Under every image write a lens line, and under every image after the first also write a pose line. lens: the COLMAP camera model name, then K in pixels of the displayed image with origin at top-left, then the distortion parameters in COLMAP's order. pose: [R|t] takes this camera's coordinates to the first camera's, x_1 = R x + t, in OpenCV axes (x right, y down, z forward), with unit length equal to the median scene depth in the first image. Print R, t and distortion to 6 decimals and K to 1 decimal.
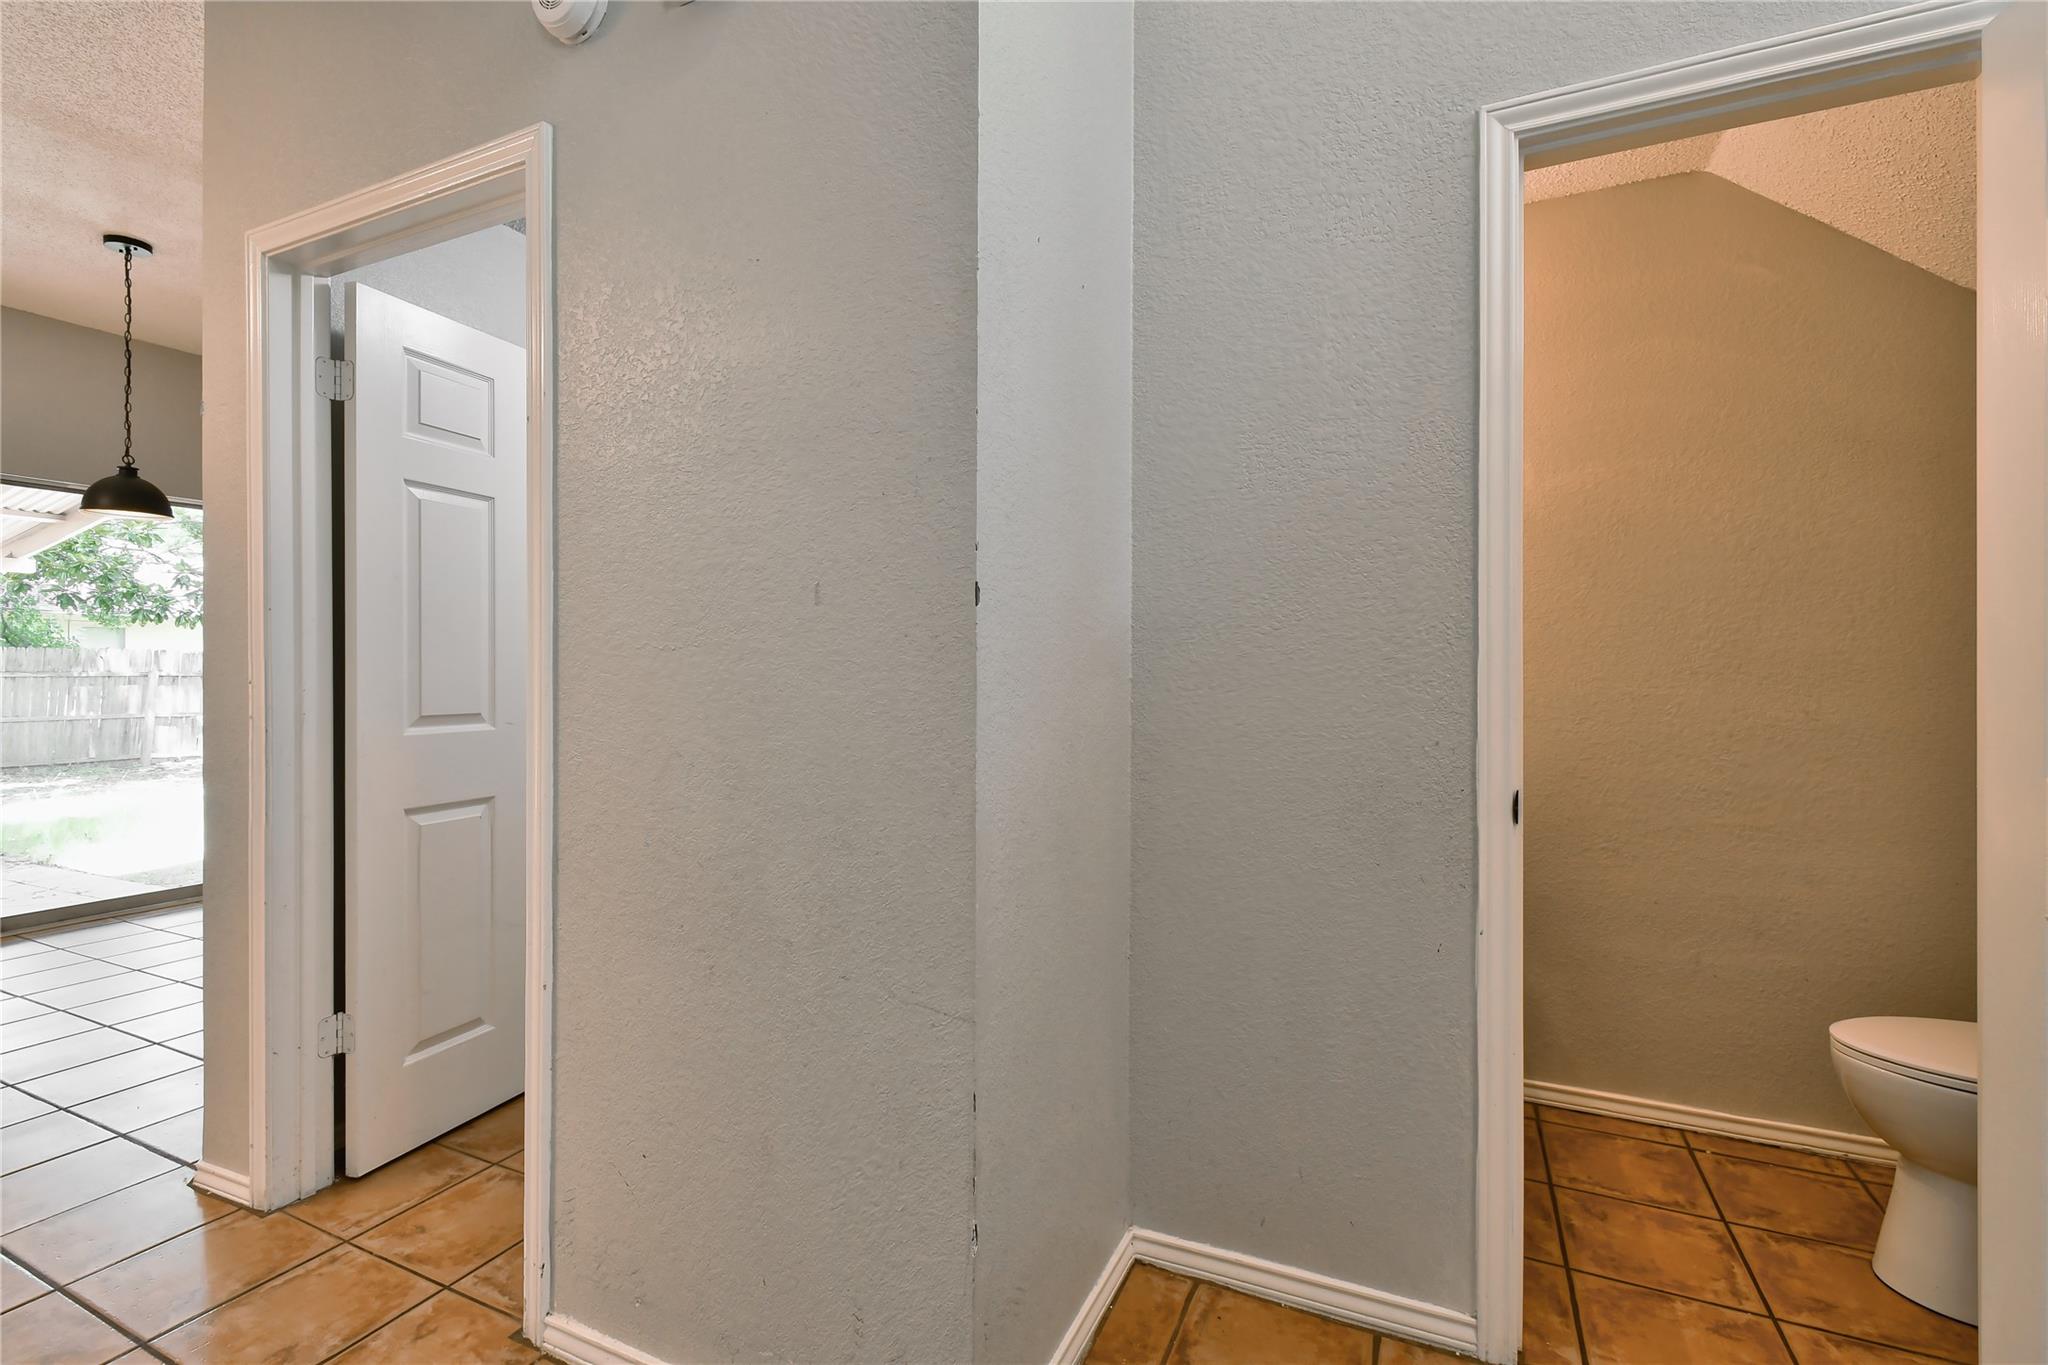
lens RADIAL K [[906.4, 0, 1016.7], [0, 906.4, 672.5], [0, 0, 1]] dist [0.005016, -0.001911]
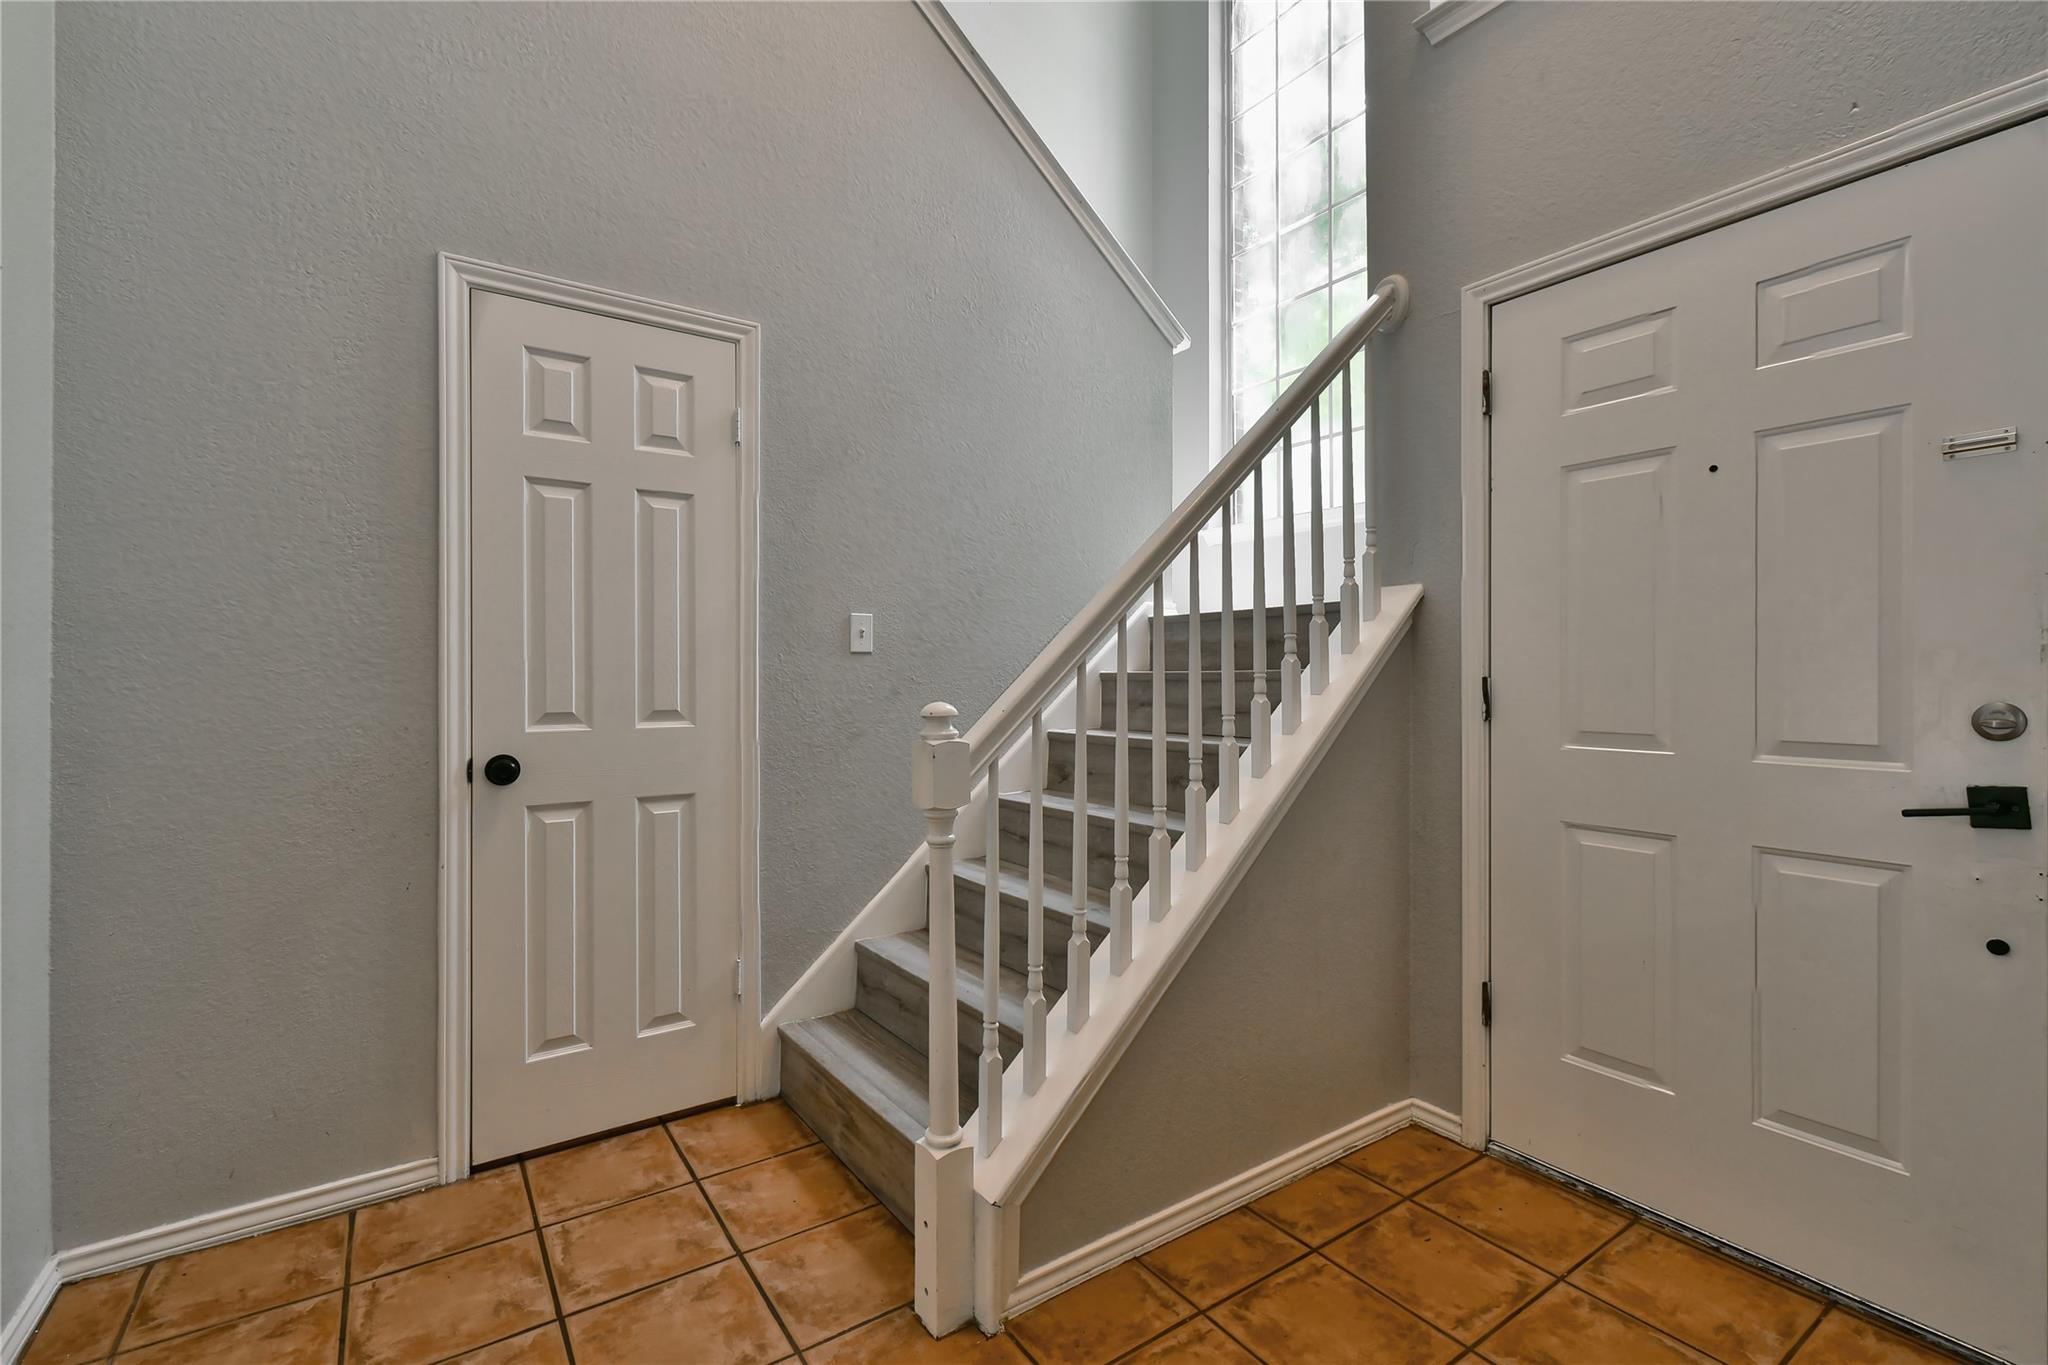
lens RADIAL K [[906.4, 0, 1018.2], [0, 906.4, 678.3], [0, 0, 1]] dist [0.005016, -0.001911]
pose [[0.503046, -0.000300, 0.864260, -0.202084], [0.002469, 0.999996, -0.001089, 0.010774], [-0.864256, 0.002682, 0.503045, -0.377892]]
